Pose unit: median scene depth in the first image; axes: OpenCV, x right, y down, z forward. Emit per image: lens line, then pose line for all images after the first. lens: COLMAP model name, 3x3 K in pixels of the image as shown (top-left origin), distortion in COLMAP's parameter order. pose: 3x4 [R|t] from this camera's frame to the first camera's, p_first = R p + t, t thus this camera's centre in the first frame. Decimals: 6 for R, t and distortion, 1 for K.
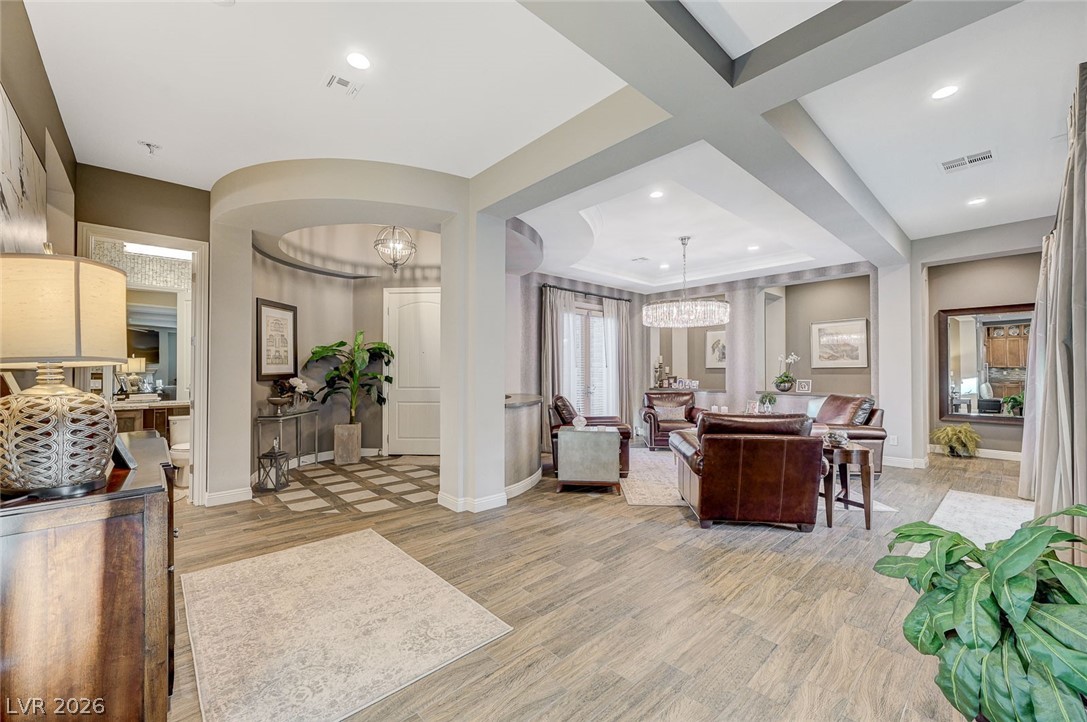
lens RADIAL K [[431.3, 0, 542.7], [0, 431.3, 364.0], [0, 0, 1]] dist [-0.003731, -0.000012]
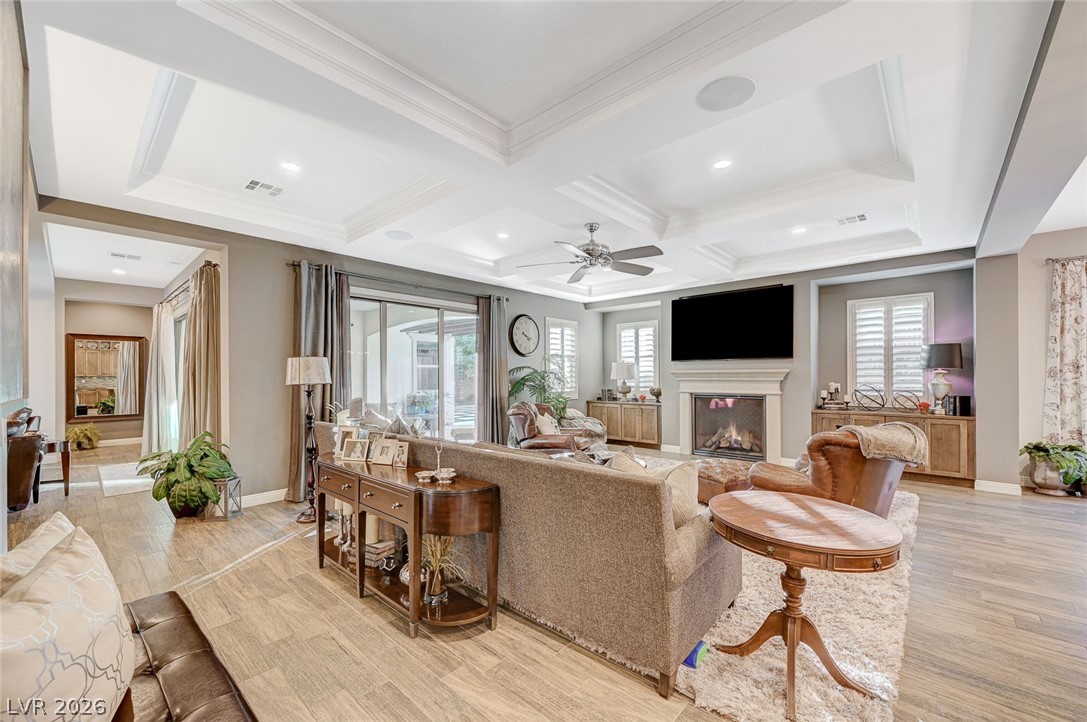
lens RADIAL K [[431.3, 0, 540.2], [0, 431.3, 377.1], [0, 0, 1]] dist [-0.003731, -0.000012]
pose [[-0.094637, -0.002255, 0.995509, -0.464833], [-0.012776, 0.999918, 0.001051, -0.021259], [-0.995430, -0.012619, -0.094658, -0.248267]]
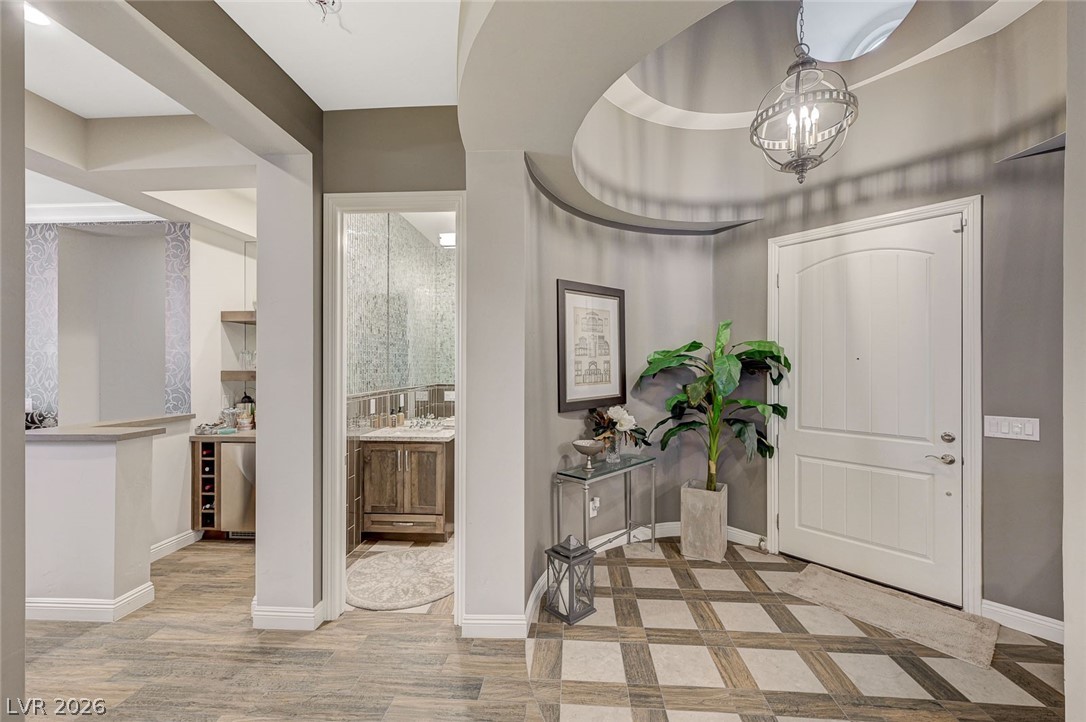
lens RADIAL K [[444.6, 0, 547.1], [0, 444.6, 366.7], [0, 0, 1]] dist [0.003330, 0.000069]
pose [[0.697088, 0.004600, -0.716971, -0.175087], [0.010846, 0.999797, 0.016960, -0.031799], [0.716904, -0.019599, 0.696897, 0.443700]]
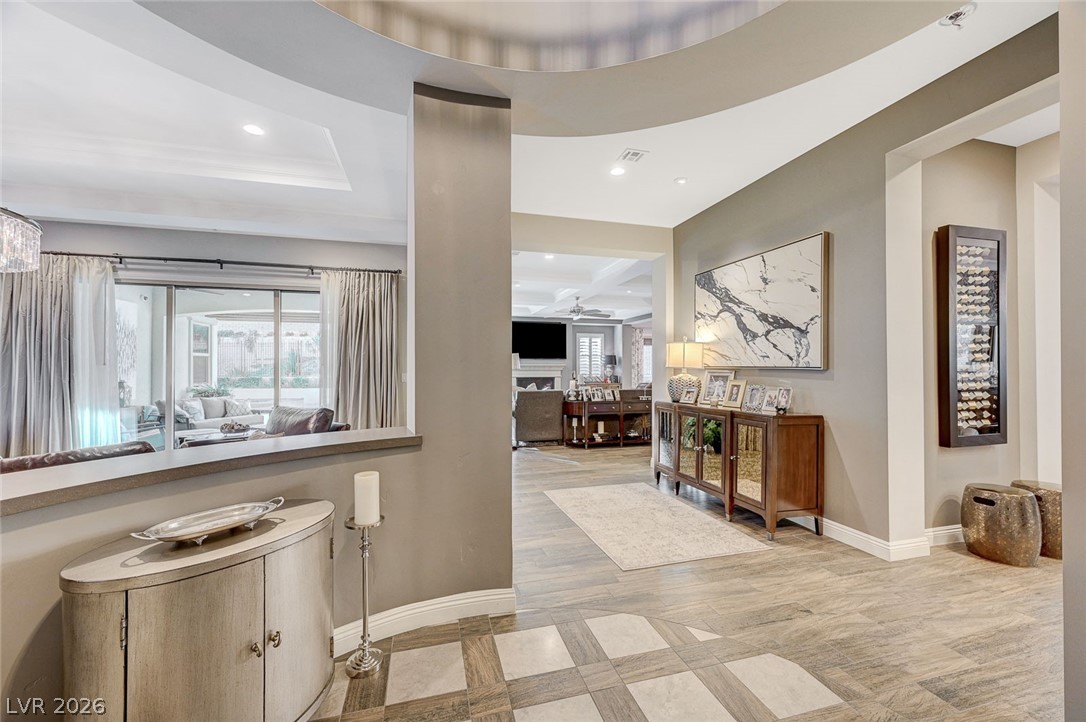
lens RADIAL K [[430.9, 0, 542.8], [0, 430.9, 364.0], [0, 0, 1]] dist [-0.003731, -0.000012]
pose [[-0.894222, 0.008295, 0.447546, -0.352538], [-0.005994, 0.999517, -0.030501, 0.017468], [-0.447583, -0.029957, -0.893741, 1.003230]]
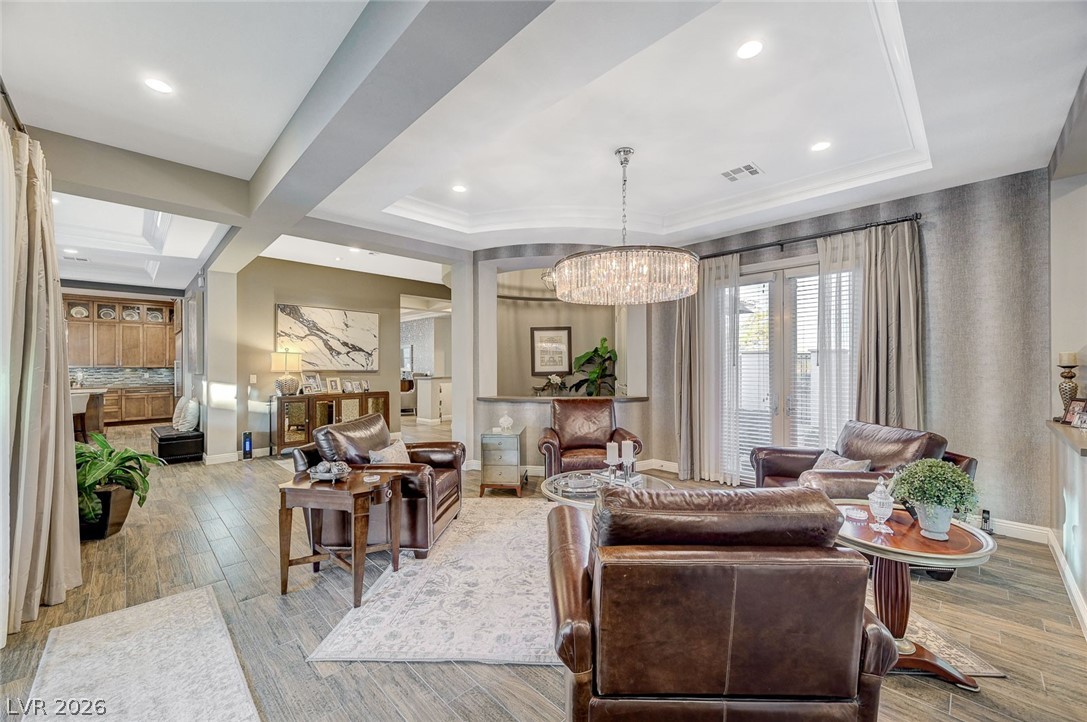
lens RADIAL K [[431.3, 0, 545.9], [0, 431.3, 364.5], [0, 0, 1]] dist [-0.003731, -0.000012]
pose [[0.041525, -0.003860, -0.999130, 0.859848], [0.020908, 0.999777, -0.002993, 0.000478], [0.998919, -0.020766, 0.041596, 0.808390]]
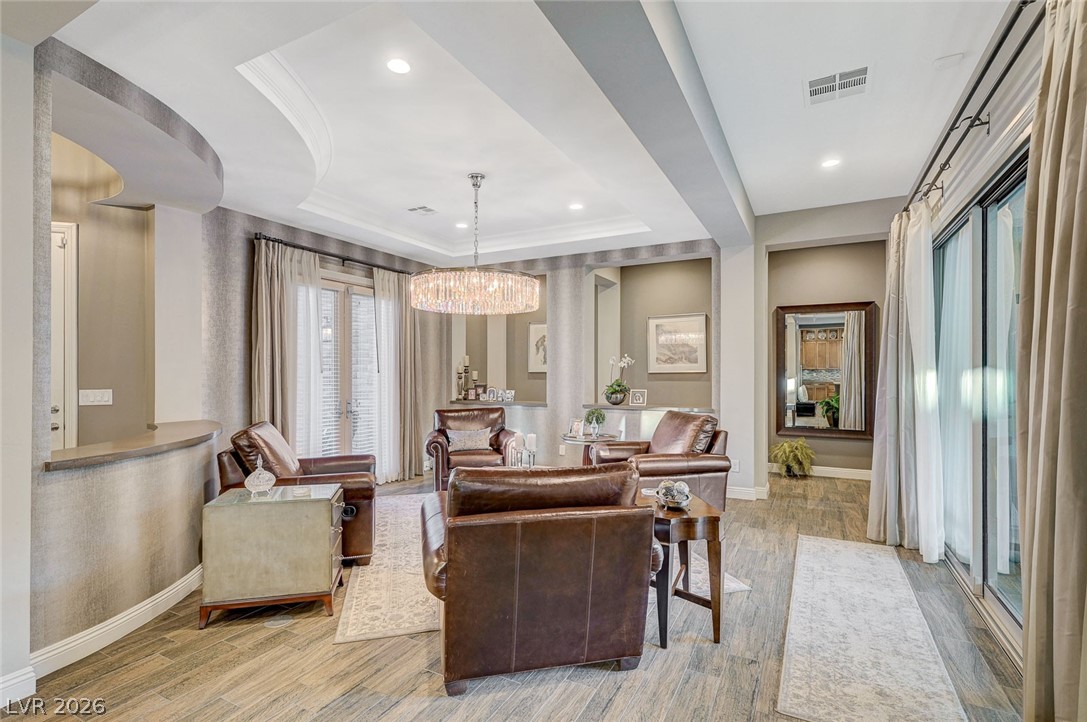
lens RADIAL K [[508.6, 0, 545.8], [0, 508.6, 368.8], [0, 0, 1]] dist [-0.005320, -0.000216]
pose [[0.938867, 0.001476, 0.344277, 0.153455], [-0.005329, 0.999933, 0.010246, -0.009664], [-0.344239, -0.011455, 0.938812, 0.226636]]
